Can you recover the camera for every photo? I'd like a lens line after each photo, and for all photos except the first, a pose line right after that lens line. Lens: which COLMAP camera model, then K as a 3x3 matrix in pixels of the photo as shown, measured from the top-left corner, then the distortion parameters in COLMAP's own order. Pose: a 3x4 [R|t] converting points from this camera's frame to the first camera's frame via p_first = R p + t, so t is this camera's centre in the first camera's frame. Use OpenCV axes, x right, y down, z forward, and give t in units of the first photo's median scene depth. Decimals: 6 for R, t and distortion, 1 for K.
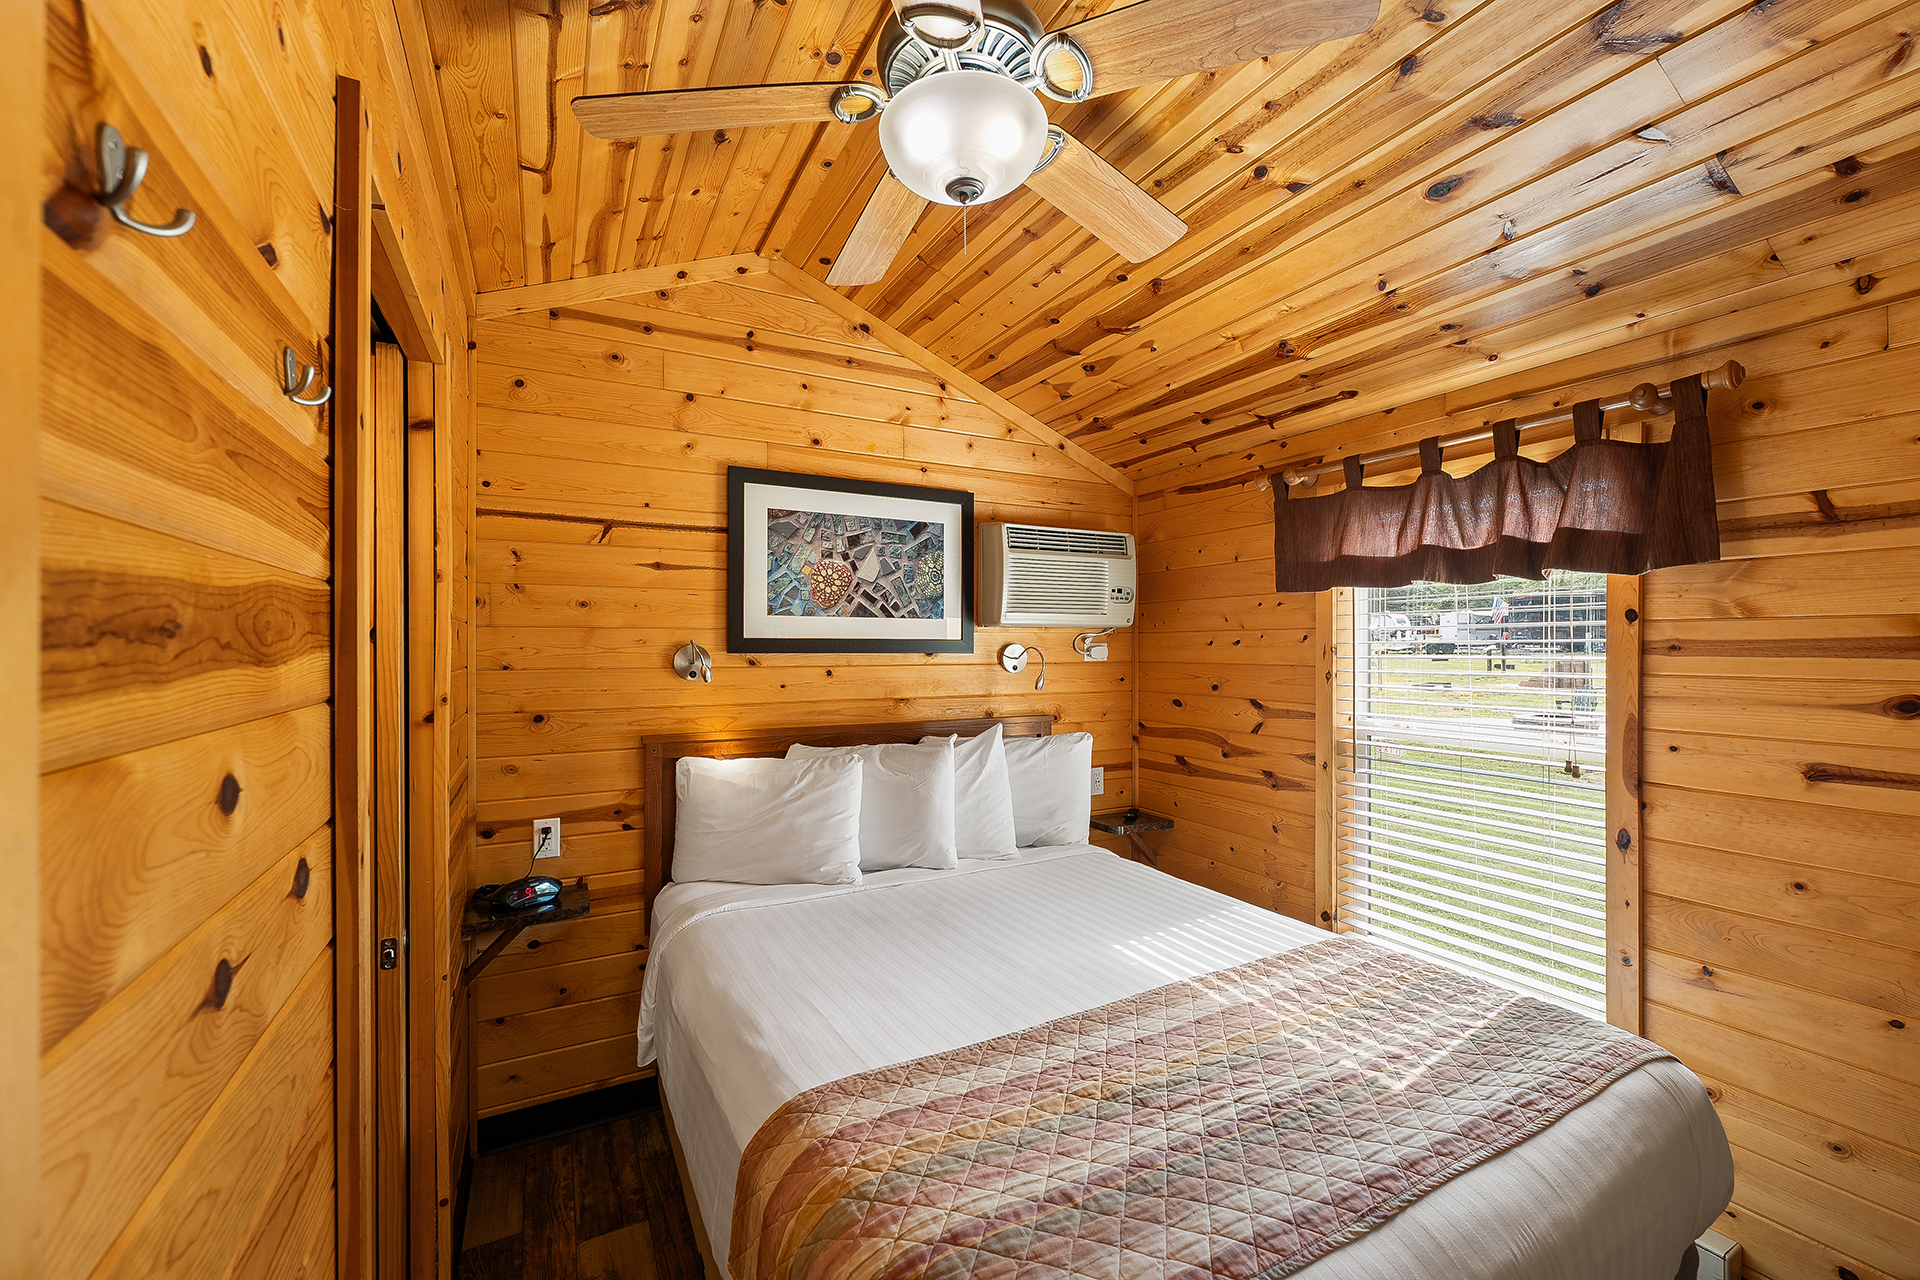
lens RADIAL K [[786.9, 0, 991.3], [0, 786.9, 641.3], [0, 0, 1]] dist [-0.001650, -0.000678]
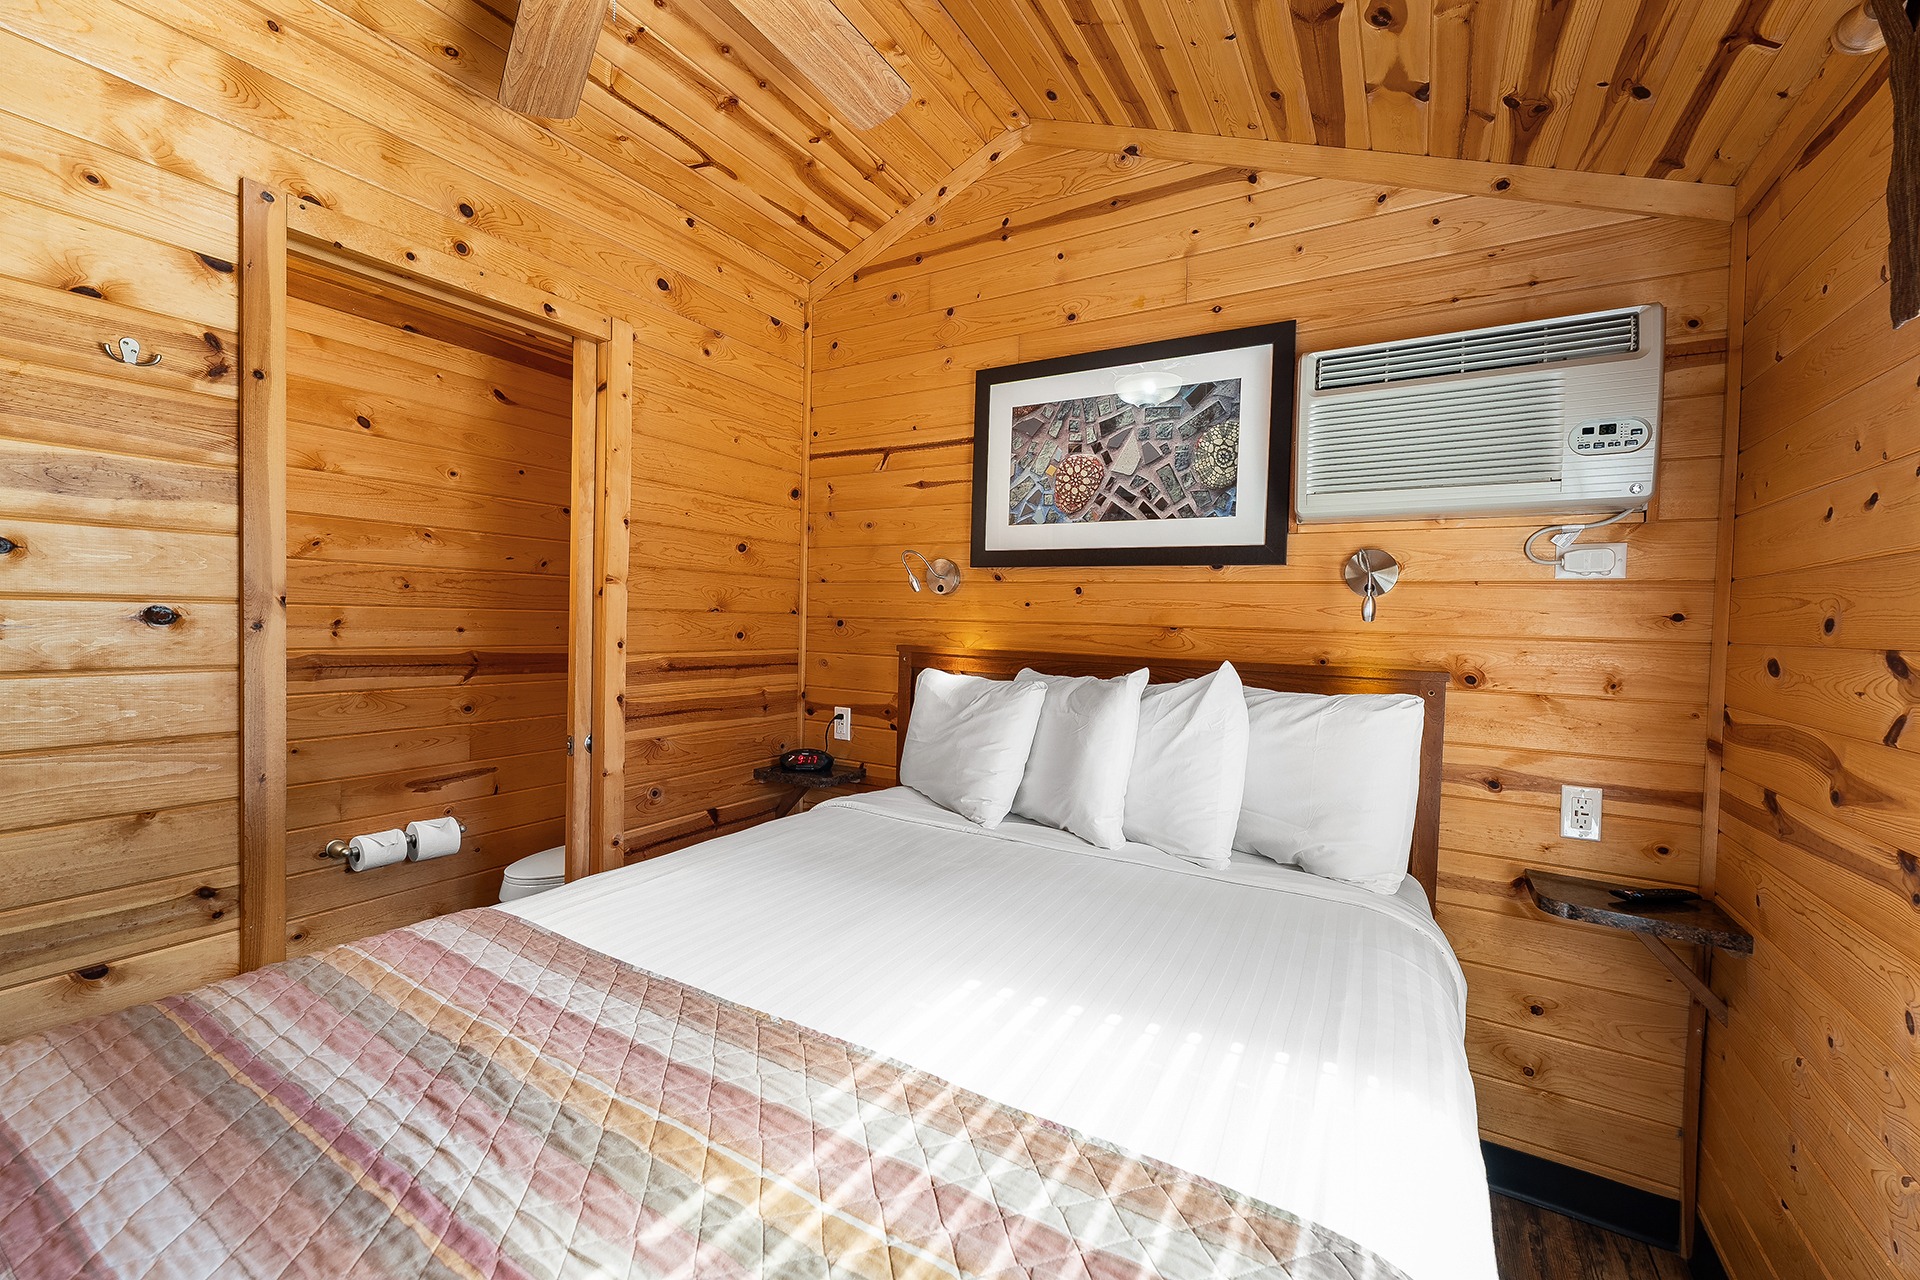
lens RADIAL K [[786.9, 0, 950.1], [0, 786.9, 639.9], [0, 0, 1]] dist [-0.001650, -0.000678]
pose [[0.477899, 0.036144, -0.877671, 0.479713], [-0.021073, 0.999337, 0.029680, 0.072755], [0.878162, 0.004311, 0.478344, 0.490622]]
